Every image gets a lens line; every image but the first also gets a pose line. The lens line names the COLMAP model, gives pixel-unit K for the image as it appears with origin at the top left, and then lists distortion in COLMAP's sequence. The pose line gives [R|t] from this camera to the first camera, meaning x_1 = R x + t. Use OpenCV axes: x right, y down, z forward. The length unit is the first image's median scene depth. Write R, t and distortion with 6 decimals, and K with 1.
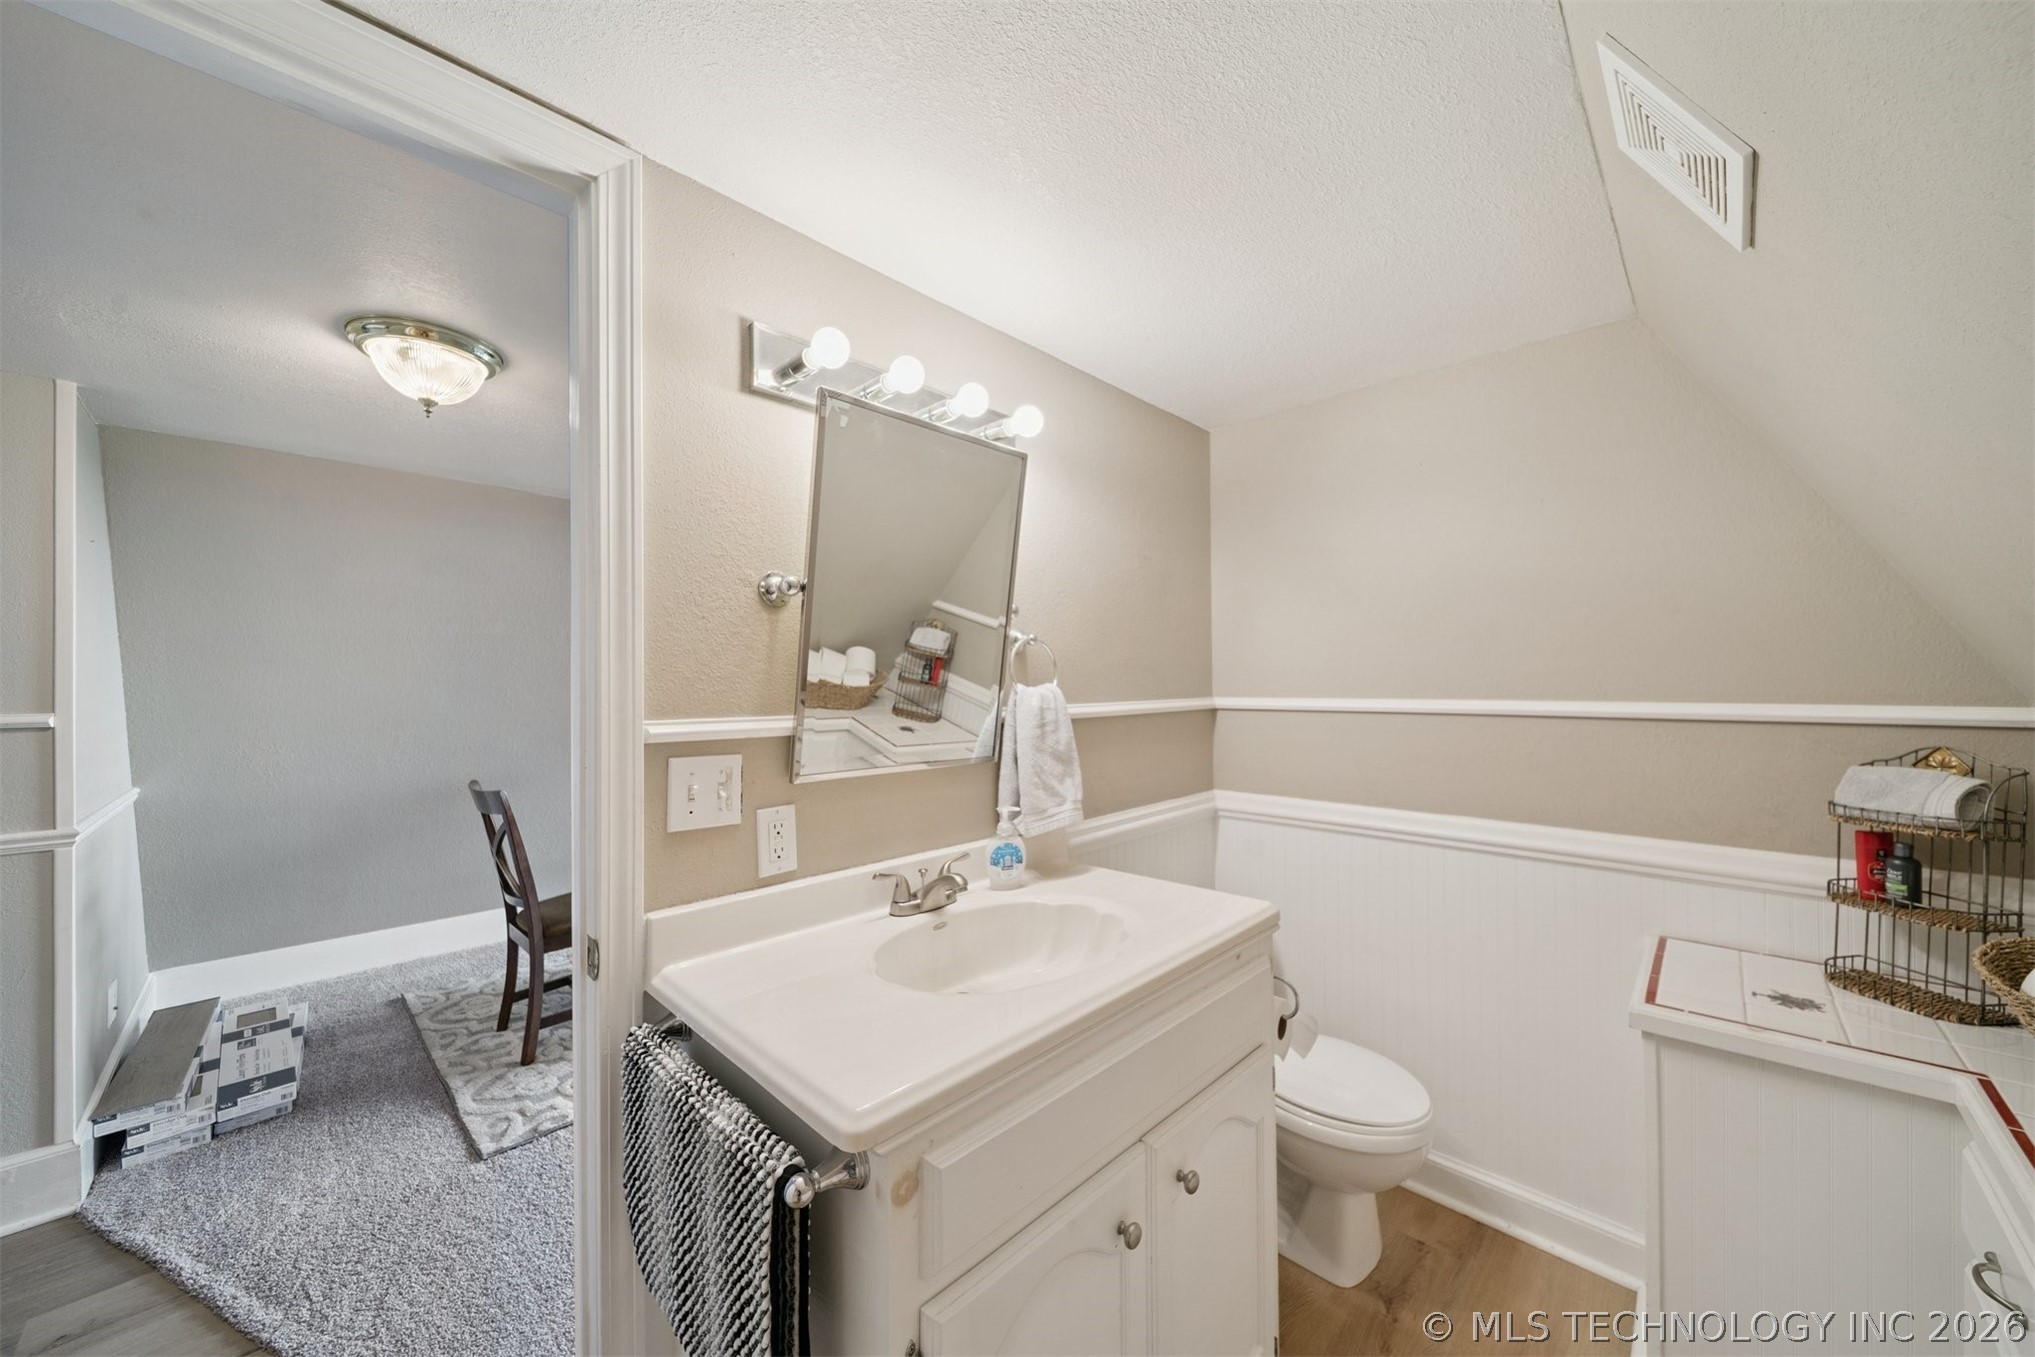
lens RADIAL K [[727.7, 0, 1025.4], [0, 727.7, 684.0], [0, 0, 1]] dist [0.000063, 0.000007]
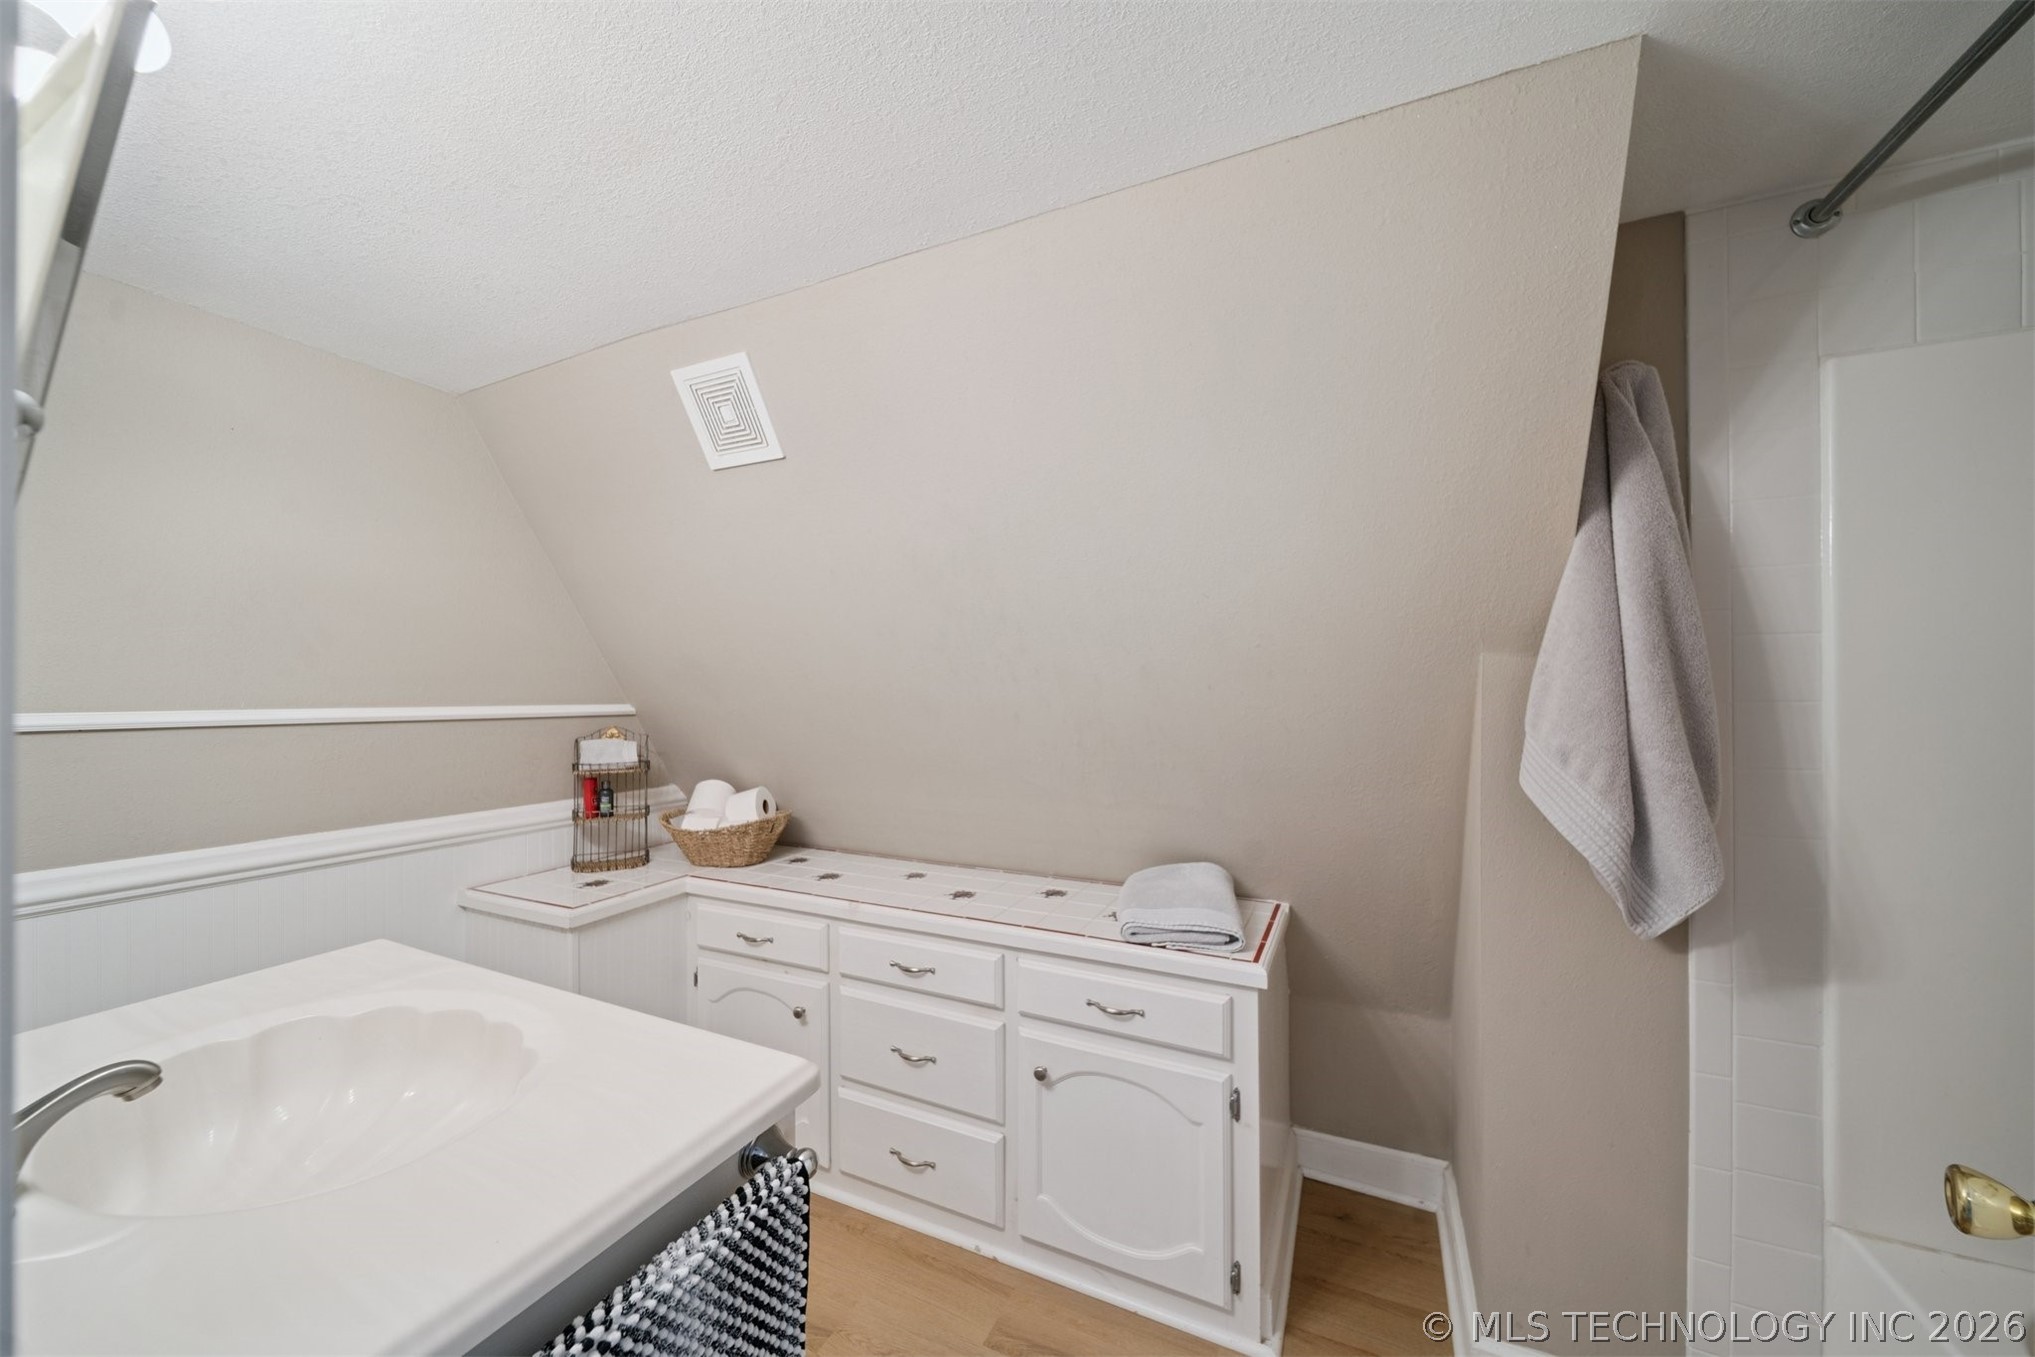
lens RADIAL K [[727.7, 0, 1025.4], [0, 727.7, 684.0], [0, 0, 1]] dist [0.000063, 0.000007]
pose [[-0.316472, 0.008683, 0.948562, -0.793469], [-0.001578, 0.999952, -0.009680, -0.001768], [-0.948601, -0.004560, -0.316443, 0.585843]]
